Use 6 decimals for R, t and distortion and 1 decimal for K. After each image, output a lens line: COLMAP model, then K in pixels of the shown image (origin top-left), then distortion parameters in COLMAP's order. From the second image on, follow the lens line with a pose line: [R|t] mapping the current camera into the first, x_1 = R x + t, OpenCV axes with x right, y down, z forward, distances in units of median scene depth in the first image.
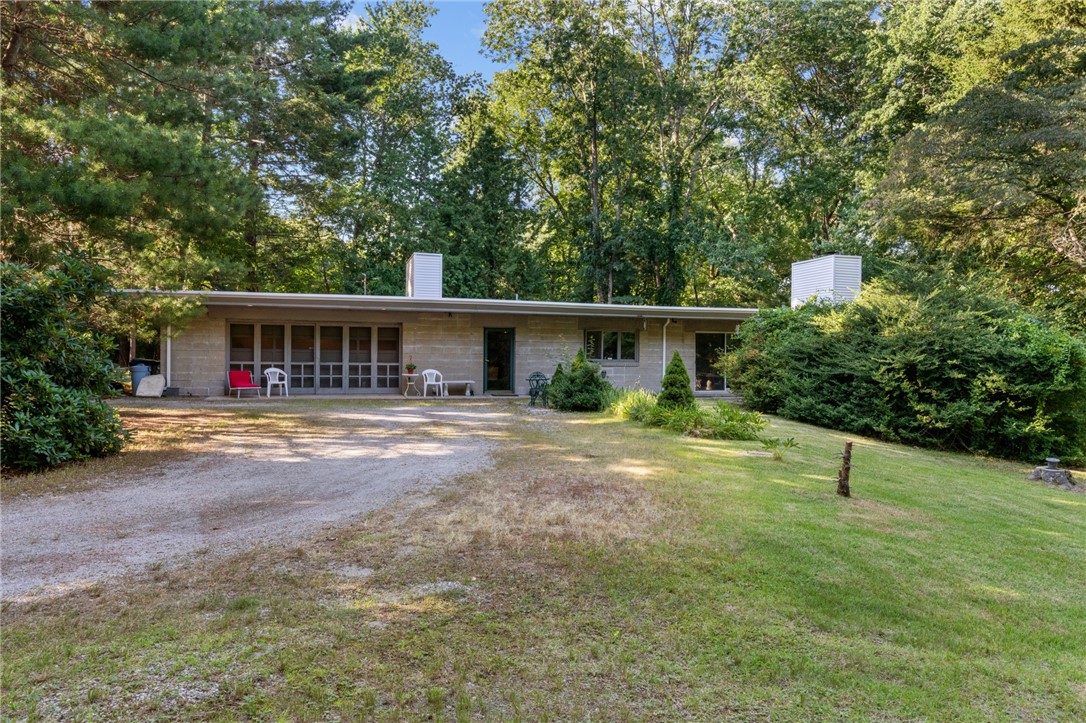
lens RADIAL K [[717.9, 0, 541.6], [0, 717.9, 347.3], [0, 0, 1]] dist [0.001338, 0.000373]
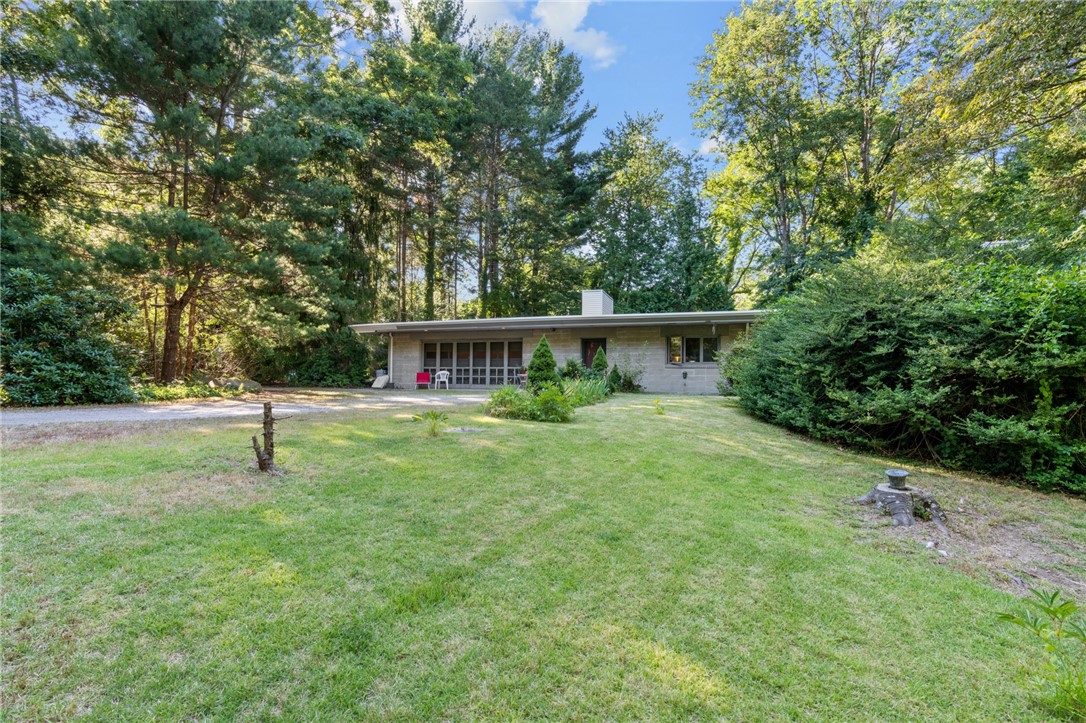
lens RADIAL K [[480.1, 0, 543.0], [0, 480.1, 361.5], [0, 0, 1]] dist [-0.003396, 0.000037]
pose [[0.829042, -0.023484, -0.558693, 0.546353], [0.010112, 0.999584, -0.027011, 0.057250], [0.559094, 0.016744, 0.828935, 0.403434]]
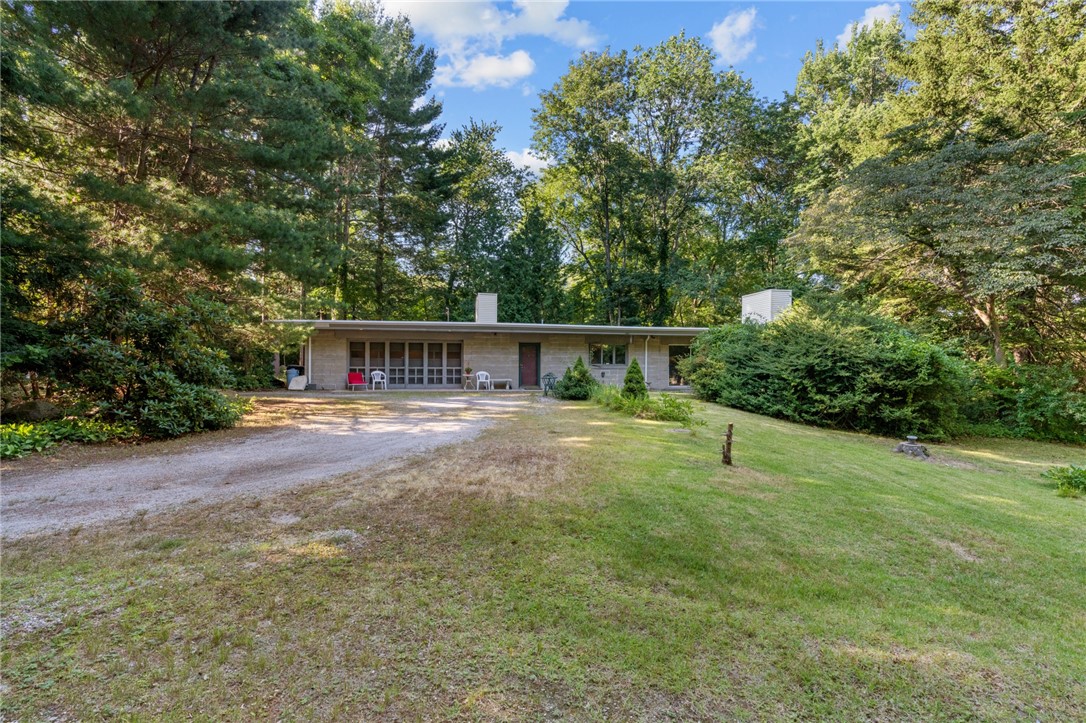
lens RADIAL K [[480.1, 0, 543.0], [0, 480.1, 361.5], [0, 0, 1]] dist [-0.003396, 0.000037]
pose [[0.995719, -0.005519, -0.092262, 0.093884], [0.006335, 0.999943, 0.008551, 0.004251], [0.092210, -0.009099, 0.995698, 0.049344]]
